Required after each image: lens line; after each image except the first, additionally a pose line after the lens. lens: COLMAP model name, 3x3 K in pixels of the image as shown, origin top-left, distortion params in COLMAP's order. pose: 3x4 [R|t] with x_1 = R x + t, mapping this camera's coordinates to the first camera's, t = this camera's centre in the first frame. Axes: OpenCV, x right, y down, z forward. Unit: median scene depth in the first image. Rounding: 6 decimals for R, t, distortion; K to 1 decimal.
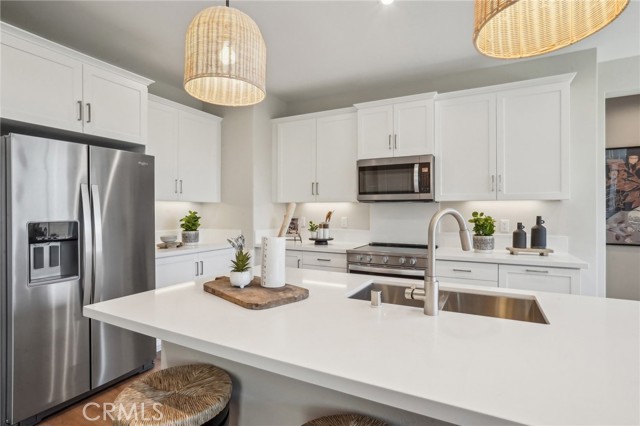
lens RADIAL K [[312.6, 0, 322.9], [0, 312.6, 214.0], [0, 0, 1]] dist [-0.030418, -0.000304]
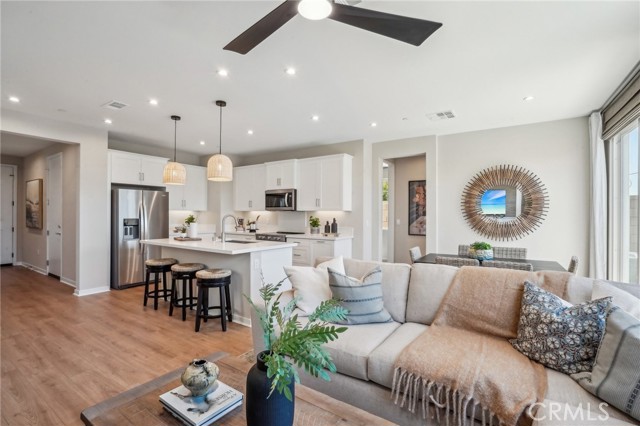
lens RADIAL K [[294.1, 0, 316.6], [0, 294.1, 213.0], [0, 0, 1]] dist [0.000078, 0.000099]
pose [[0.991251, 0.001559, -0.131984, 0.784829], [-0.003288, 0.999912, -0.012886, -0.001600], [0.131953, 0.013207, 0.991168, -0.977422]]
